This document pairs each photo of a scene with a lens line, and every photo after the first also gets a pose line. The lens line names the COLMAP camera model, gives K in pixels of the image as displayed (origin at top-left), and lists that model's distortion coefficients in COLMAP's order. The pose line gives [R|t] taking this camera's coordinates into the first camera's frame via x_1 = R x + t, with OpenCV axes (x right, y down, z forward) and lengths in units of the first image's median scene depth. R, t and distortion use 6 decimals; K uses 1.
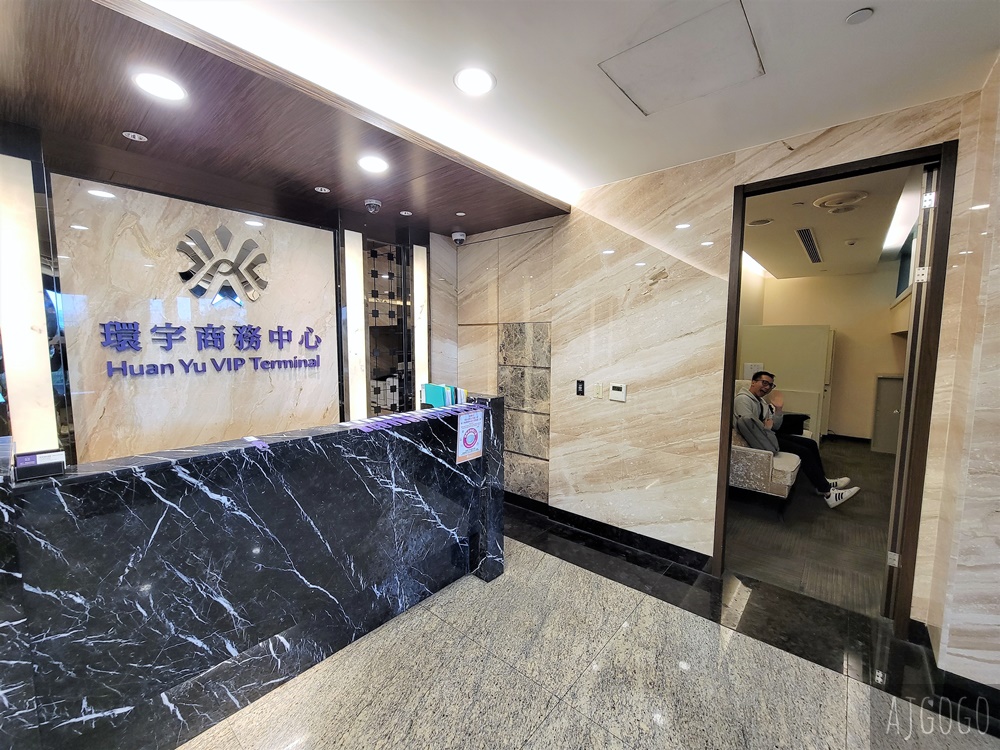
lens RADIAL K [[407.4, 0, 499.1], [0, 407.4, 382.4], [0, 0, 1]] dist [-0.002844, 0.000127]
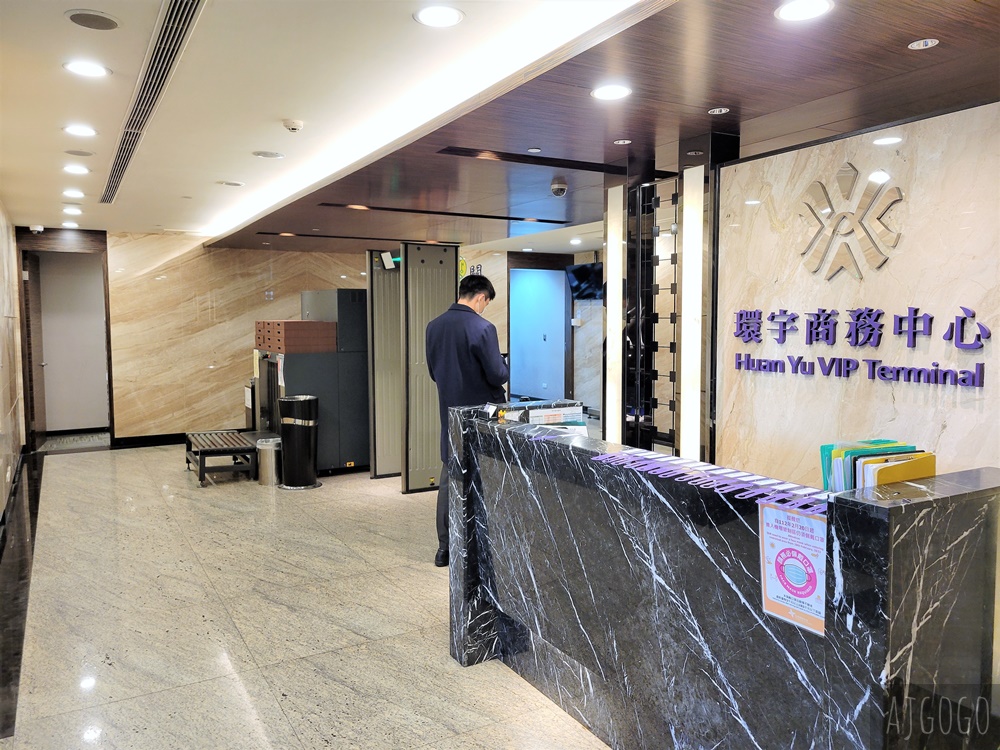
lens RADIAL K [[756.2, 0, 497.8], [0, 756.2, 369.7], [0, 0, 1]] dist [0.015333, -0.010922]
pose [[-0.338630, 0.060747, -0.938957, 0.745270], [-0.094587, 0.990661, 0.098205, -0.116165], [0.936153, 0.122068, -0.329722, 0.935422]]
